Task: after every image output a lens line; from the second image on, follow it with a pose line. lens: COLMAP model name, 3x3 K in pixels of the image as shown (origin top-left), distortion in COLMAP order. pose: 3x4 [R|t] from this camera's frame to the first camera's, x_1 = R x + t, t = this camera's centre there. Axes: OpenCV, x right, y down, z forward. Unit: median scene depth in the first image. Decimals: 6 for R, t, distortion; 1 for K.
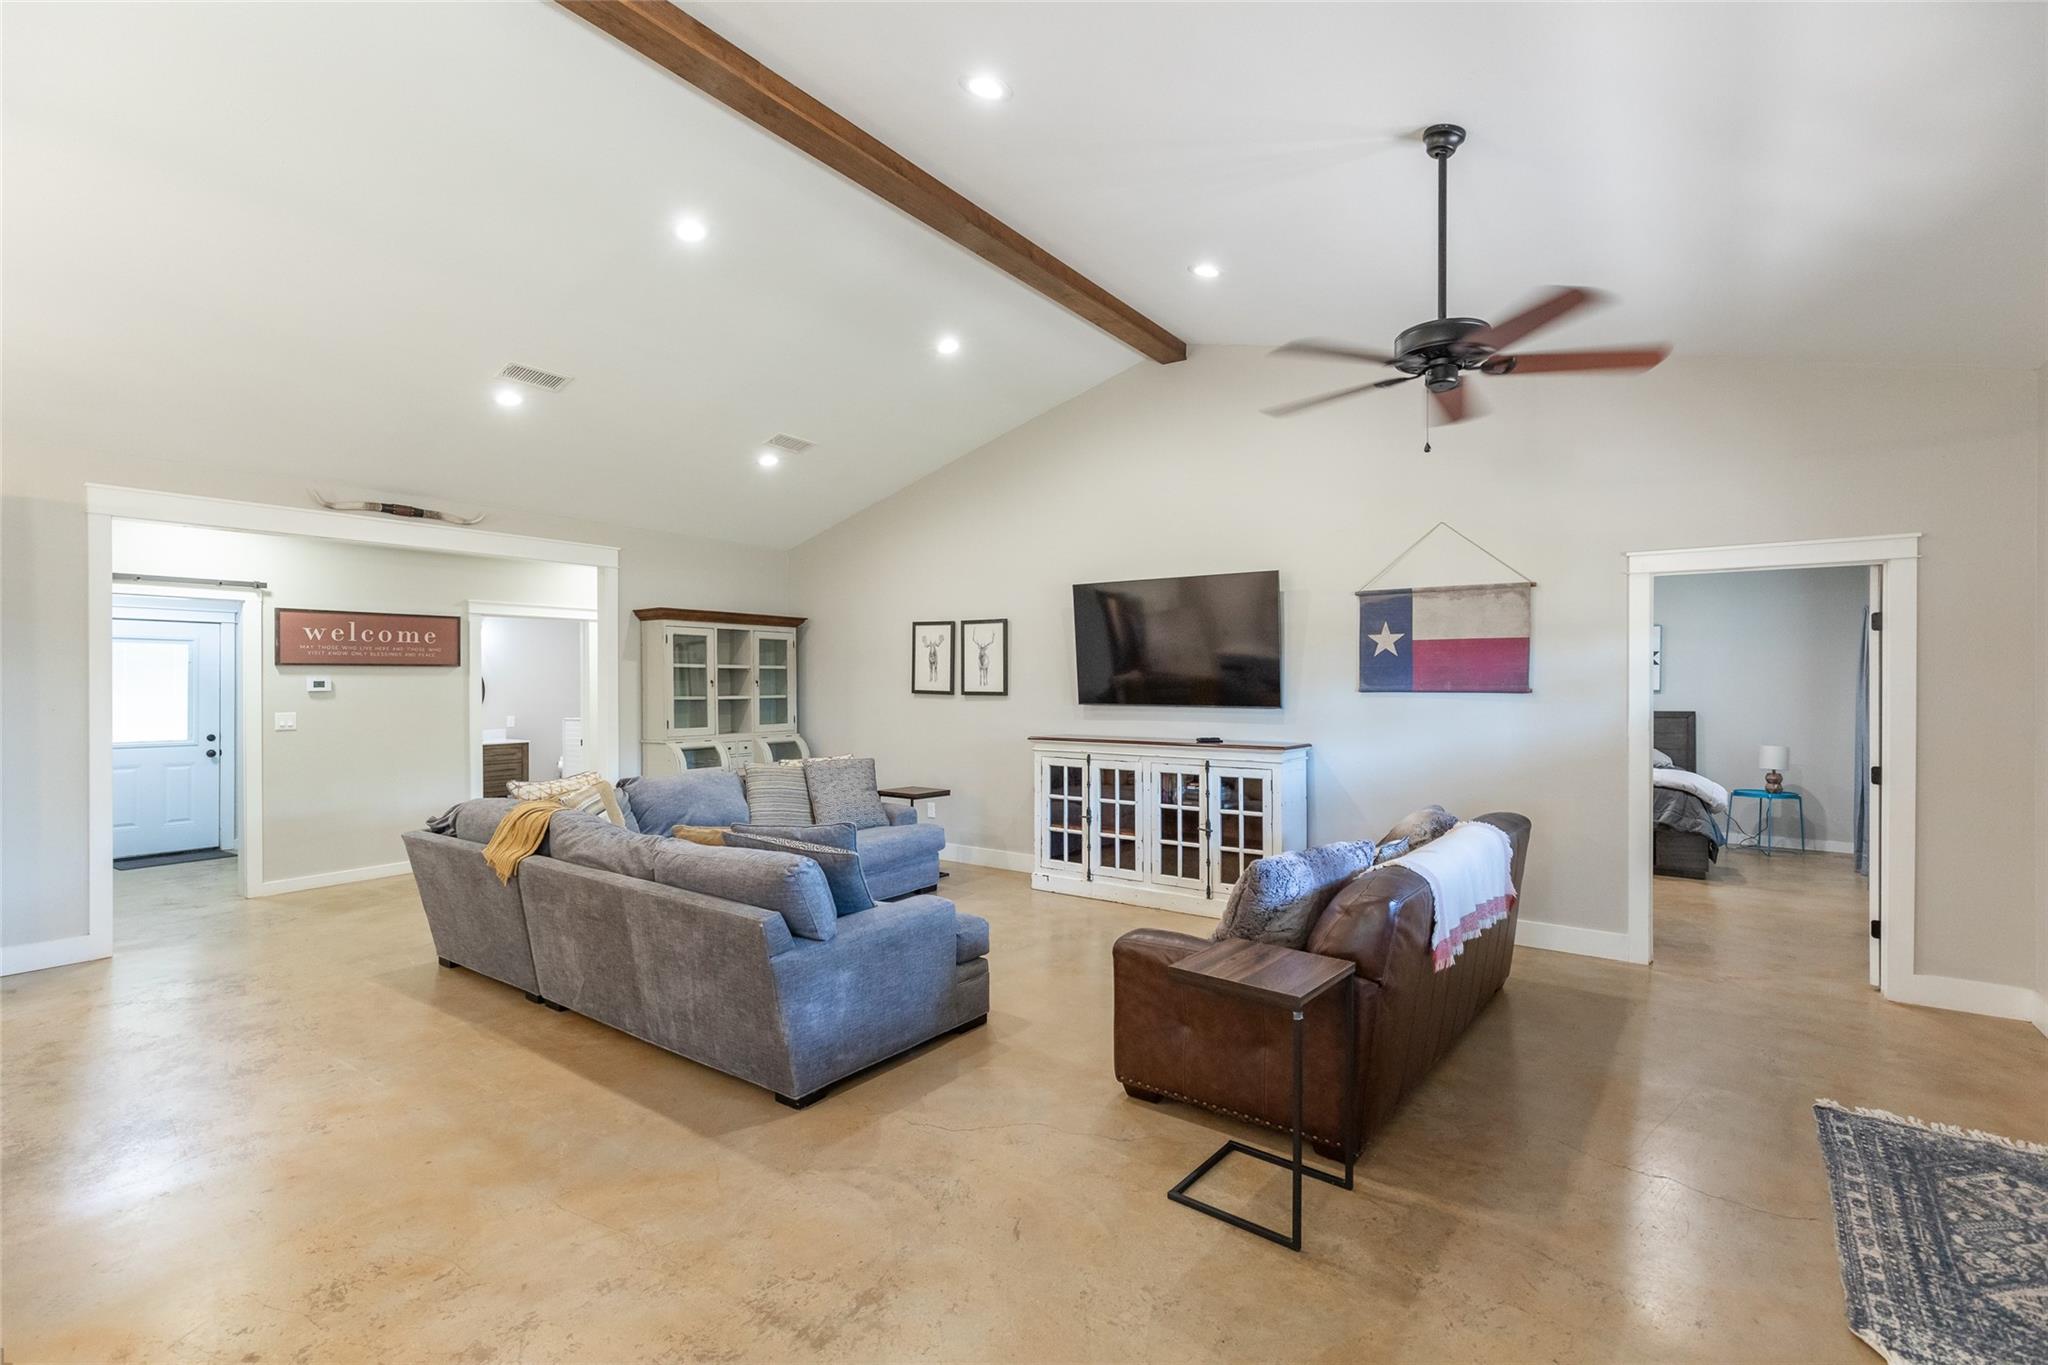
lens RADIAL K [[902.1, 0, 1014.5], [0, 902.1, 686.1], [0, 0, 1]] dist [0.008181, -0.000279]
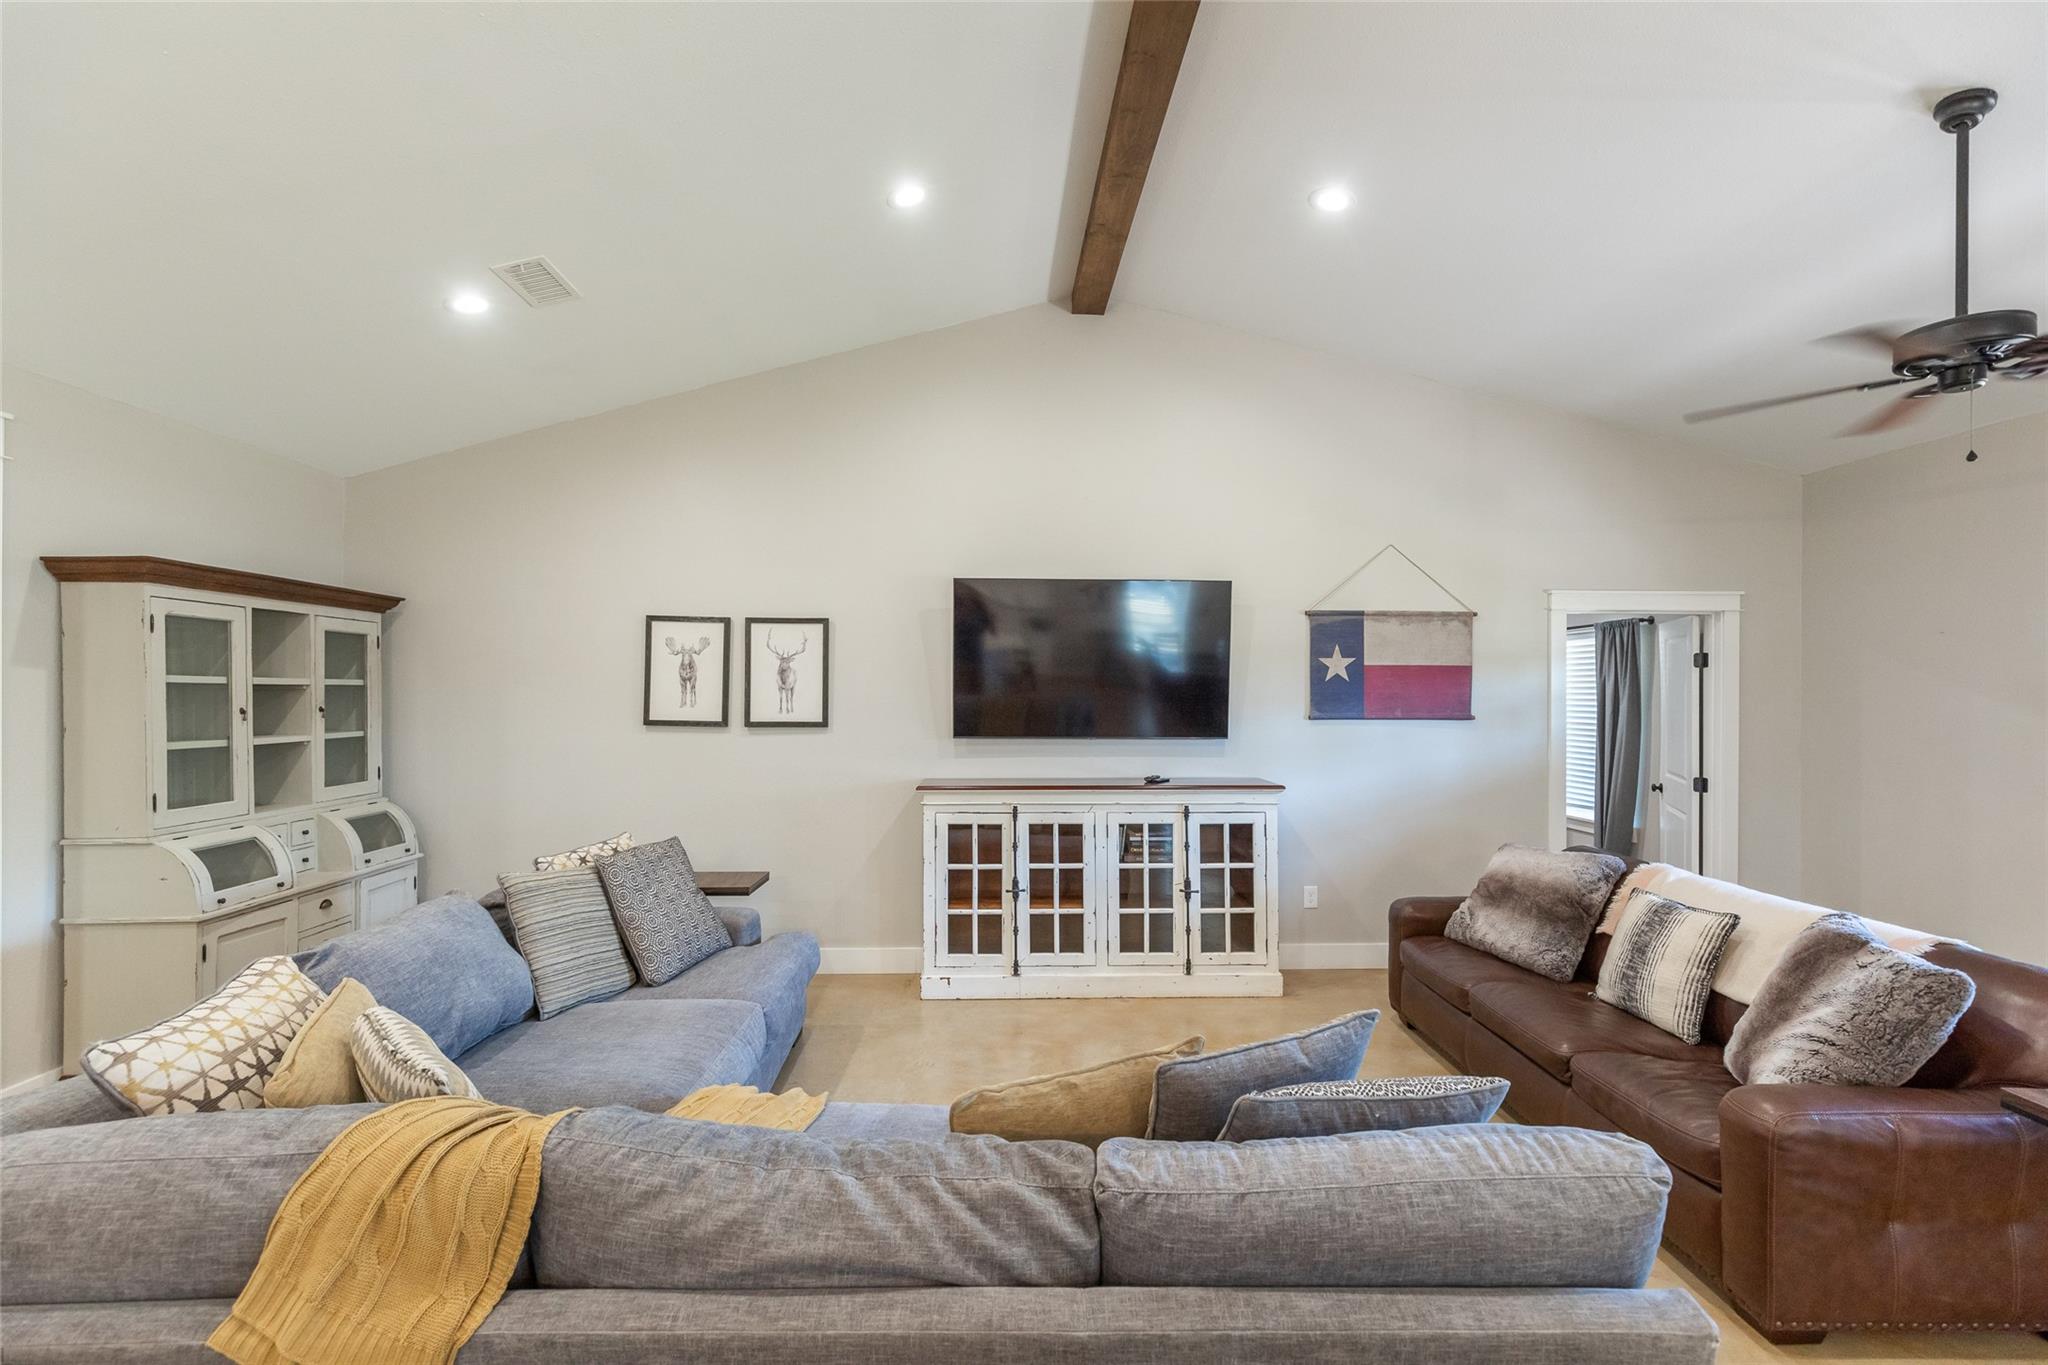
lens RADIAL K [[902.1, 0, 1026.9], [0, 902.1, 688.1], [0, 0, 1]] dist [0.008181, -0.000279]
pose [[0.793353, 0.004524, 0.608745, -0.363964], [0.000897, 0.999963, -0.008601, -0.015910], [-0.608761, 0.007369, 0.793320, 0.395627]]
